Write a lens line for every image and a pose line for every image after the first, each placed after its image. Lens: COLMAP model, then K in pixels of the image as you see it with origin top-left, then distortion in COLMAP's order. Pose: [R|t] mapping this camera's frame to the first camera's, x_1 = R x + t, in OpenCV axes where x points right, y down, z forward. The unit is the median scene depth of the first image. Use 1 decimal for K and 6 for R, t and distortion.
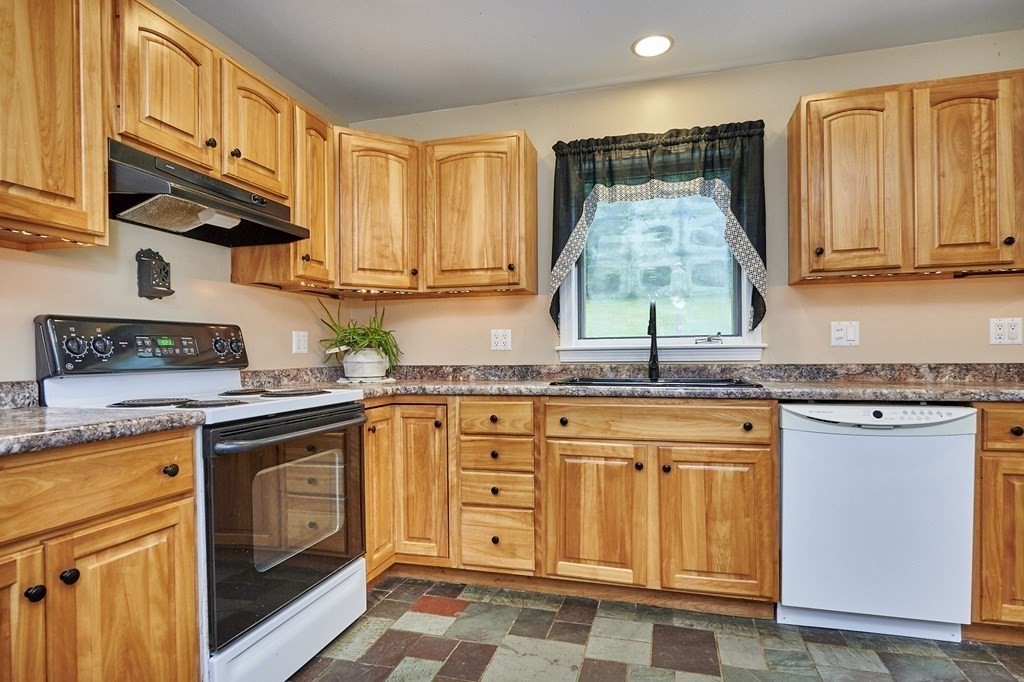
lens RADIAL K [[550.0, 0, 515.8], [0, 550.0, 357.7], [0, 0, 1]] dist [0.003021, -0.003067]
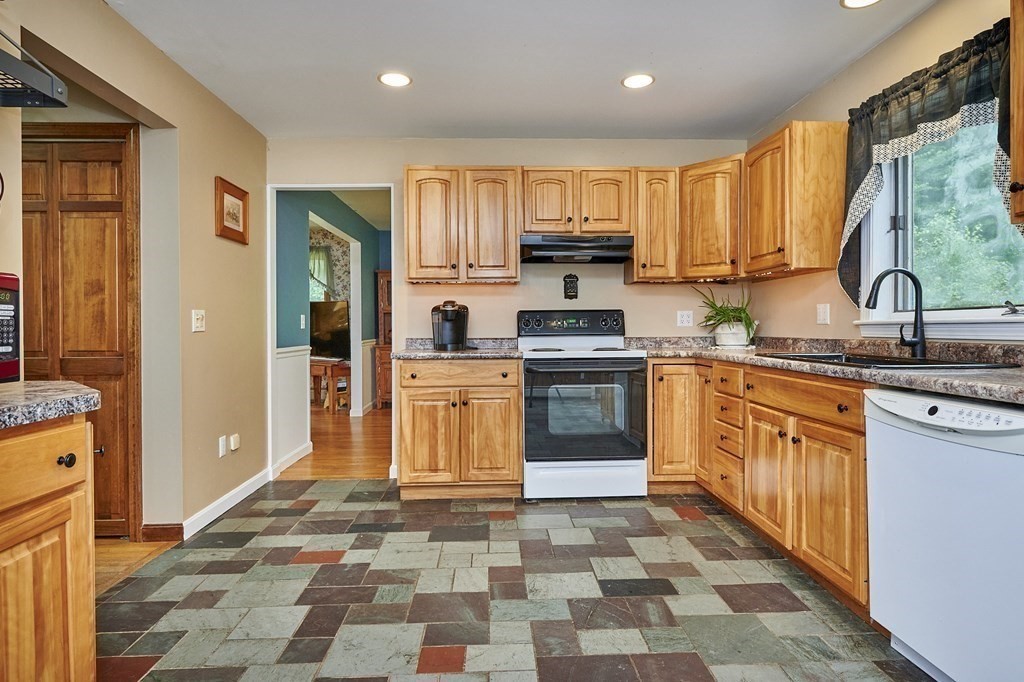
lens RADIAL K [[550.0, 0, 511.3], [0, 550.0, 334.9], [0, 0, 1]] dist [0.003021, -0.003067]
pose [[0.307875, 0.020364, -0.951209, 1.039831], [-0.006695, 0.999793, 0.019238, -0.012991], [0.951403, 0.000445, 0.307948, 0.166456]]
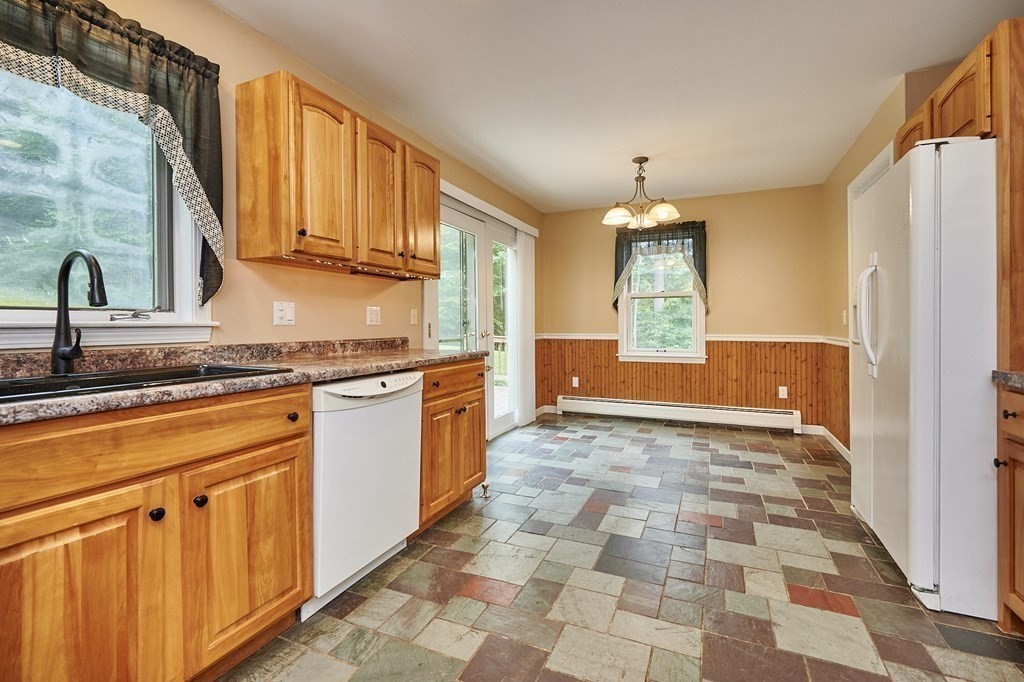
lens RADIAL K [[452.9, 0, 517.6], [0, 452.9, 327.2], [0, 0, 1]] dist [-0.001179, -0.000324]
pose [[0.135870, 0.003595, 0.990720, -0.225973], [0.010099, 0.999936, -0.005014, -0.010408], [-0.990675, 0.010686, 0.135825, 0.500860]]
